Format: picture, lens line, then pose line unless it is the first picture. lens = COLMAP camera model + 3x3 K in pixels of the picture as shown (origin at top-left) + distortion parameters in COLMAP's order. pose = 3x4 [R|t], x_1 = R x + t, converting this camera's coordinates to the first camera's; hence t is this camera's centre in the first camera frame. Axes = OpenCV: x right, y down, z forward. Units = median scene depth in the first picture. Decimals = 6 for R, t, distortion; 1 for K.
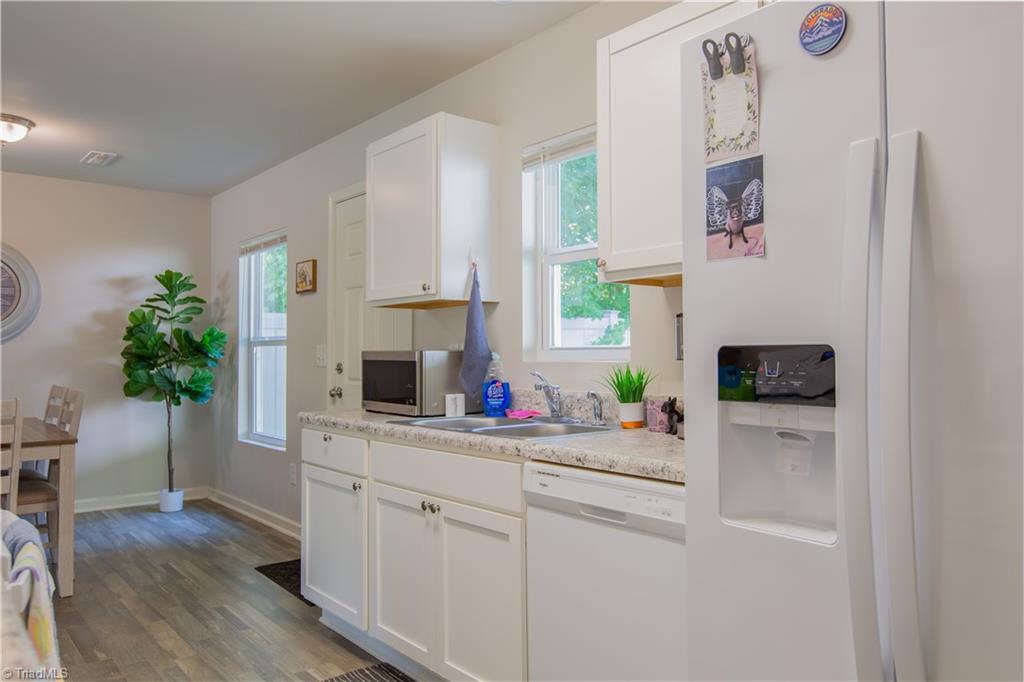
lens RADIAL K [[733.4, 0, 534.6], [0, 733.4, 338.6], [0, 0, 1]] dist [-0.004814, -0.032245]
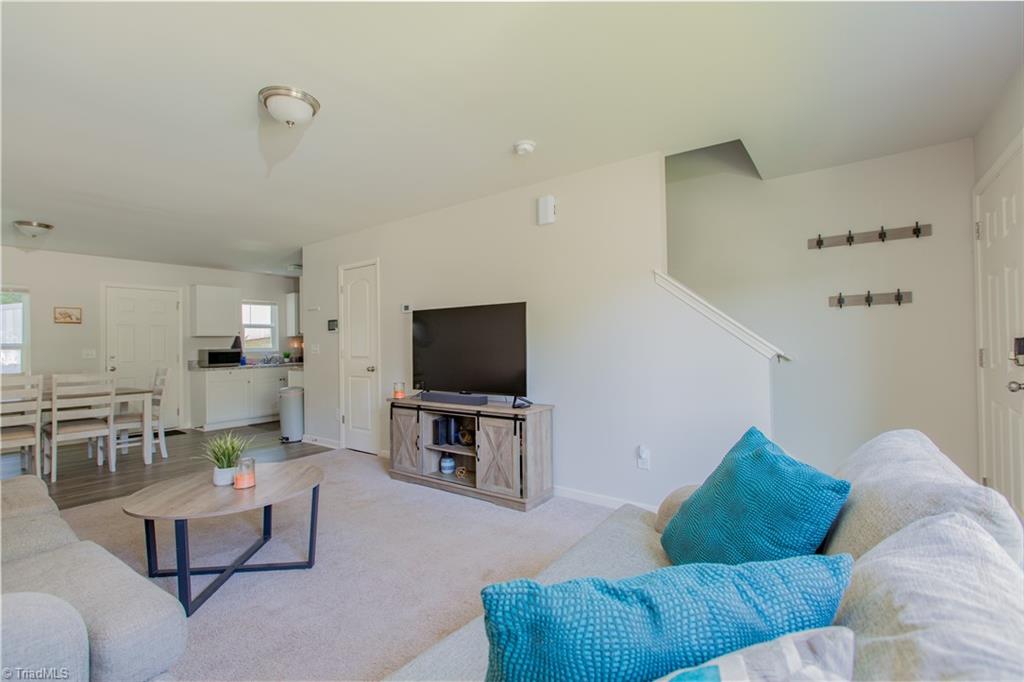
lens RADIAL K [[446.8, 0, 510.7], [0, 446.8, 338.0], [0, 0, 1]] dist [-0.000988, -0.000350]
pose [[-0.223964, 0.020290, 0.974386, -2.618581], [0.000553, 0.999786, -0.020692, 0.007579], [-0.974597, -0.004095, -0.223928, 0.111984]]
